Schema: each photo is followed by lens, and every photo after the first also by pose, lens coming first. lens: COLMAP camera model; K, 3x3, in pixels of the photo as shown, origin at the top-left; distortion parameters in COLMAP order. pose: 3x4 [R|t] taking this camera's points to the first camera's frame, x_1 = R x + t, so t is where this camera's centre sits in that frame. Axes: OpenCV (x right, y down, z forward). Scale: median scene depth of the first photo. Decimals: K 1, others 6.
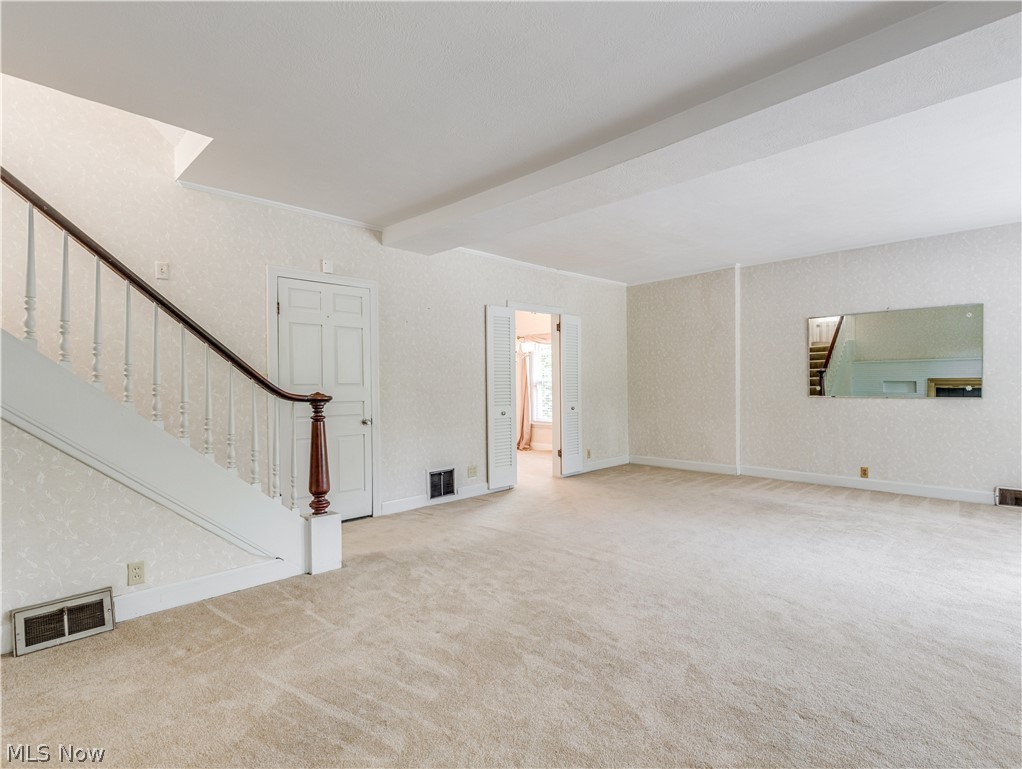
lens RADIAL K [[520.6, 0, 511.0], [0, 520.6, 384.5], [0, 0, 1]] dist [0.000790, -0.000127]
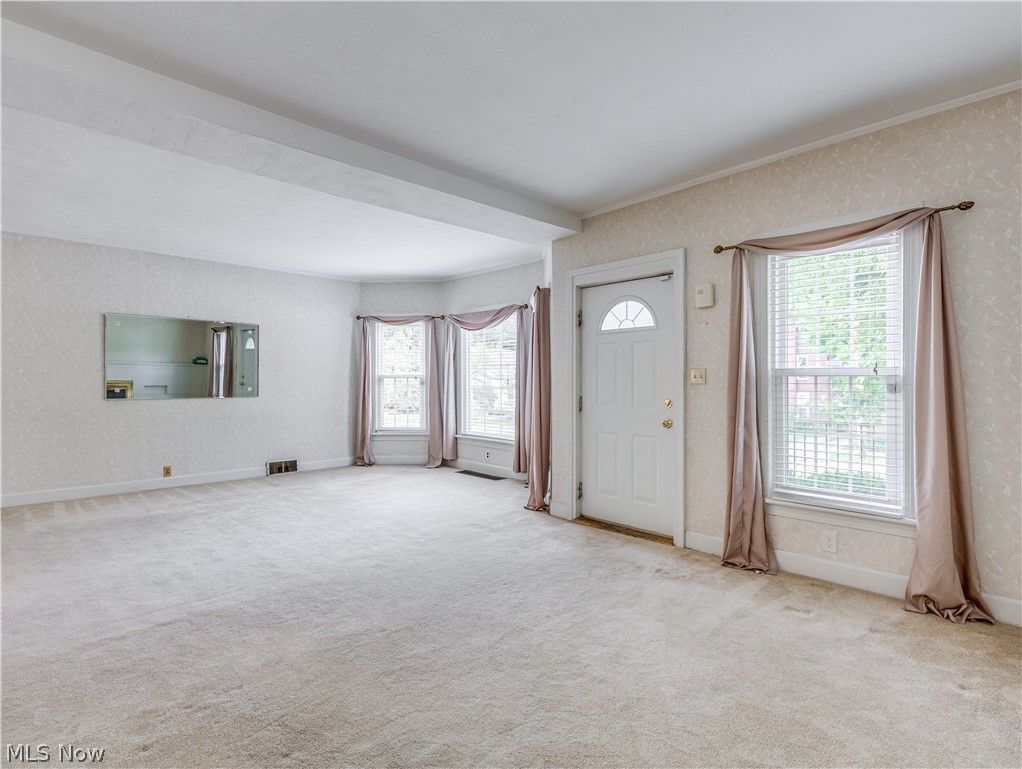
lens RADIAL K [[520.6, 0, 511.0], [0, 520.6, 384.5], [0, 0, 1]] dist [0.000790, -0.000127]
pose [[-0.003207, 0.002311, 0.999992, -0.545680], [0.001870, 0.999996, -0.002305, -0.001389], [-0.999993, 0.001862, -0.003211, 0.475993]]
